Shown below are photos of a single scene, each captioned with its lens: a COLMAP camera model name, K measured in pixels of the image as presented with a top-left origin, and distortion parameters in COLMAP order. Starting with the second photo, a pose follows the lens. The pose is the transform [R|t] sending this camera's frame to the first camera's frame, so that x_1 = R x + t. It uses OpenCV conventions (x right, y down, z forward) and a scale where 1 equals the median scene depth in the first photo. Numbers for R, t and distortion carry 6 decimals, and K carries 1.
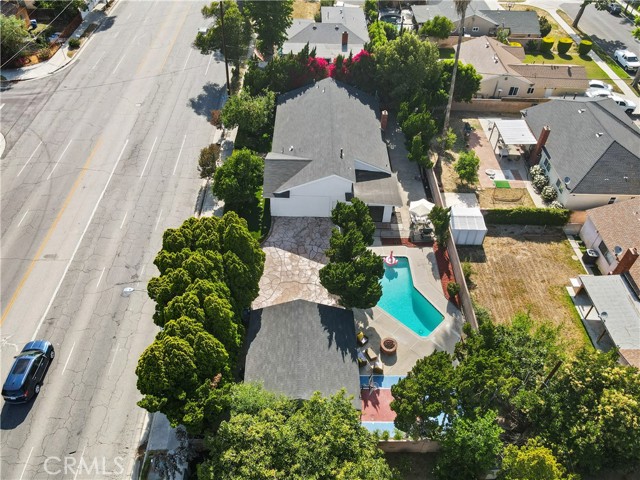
lens RADIAL K [[491.7, 0, 321.2], [0, 491.7, 258.0], [0, 0, 1]] dist [0.007151, 0.004521]
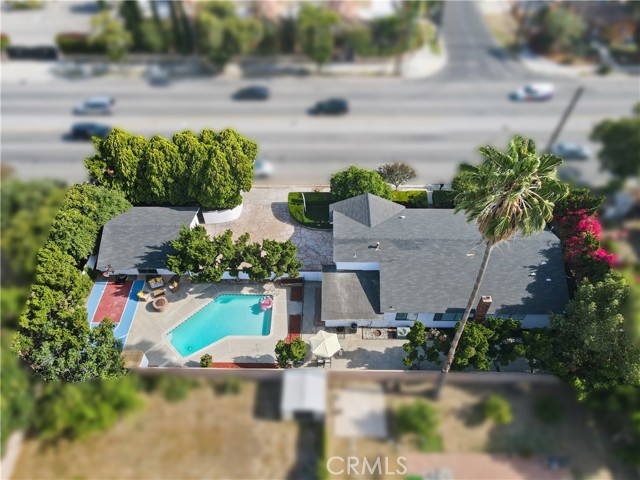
lens RADIAL K [[471.5, 0, 320.0], [0, 471.5, 240.0], [0, 0, 1]] dist [0.013932, 0.006857]
pose [[-0.027828, 0.732101, -0.680627, 0.630889], [-0.711552, 0.463719, 0.527881, -0.610264], [0.702082, 0.498991, 0.508024, 0.501231]]
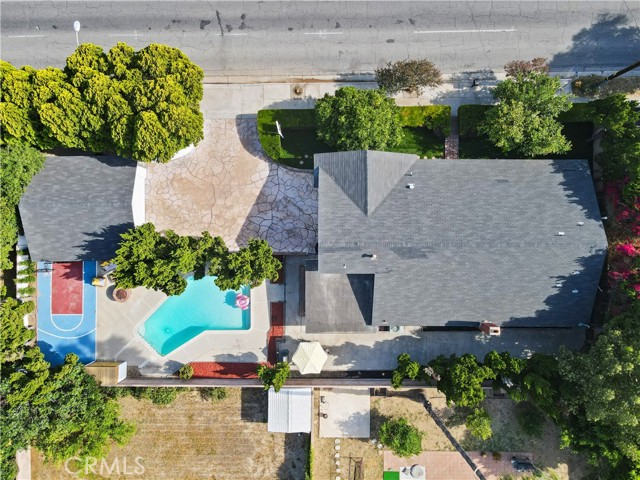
lens RADIAL K [[471.5, 0, 320.0], [0, 471.5, 240.0], [0, 0, 1]] dist [0.013932, 0.006857]
pose [[-0.013022, 0.999303, -0.034985, 0.044171], [-0.708210, 0.015482, 0.705832, -0.653569], [0.705882, 0.033969, 0.707515, 0.478403]]
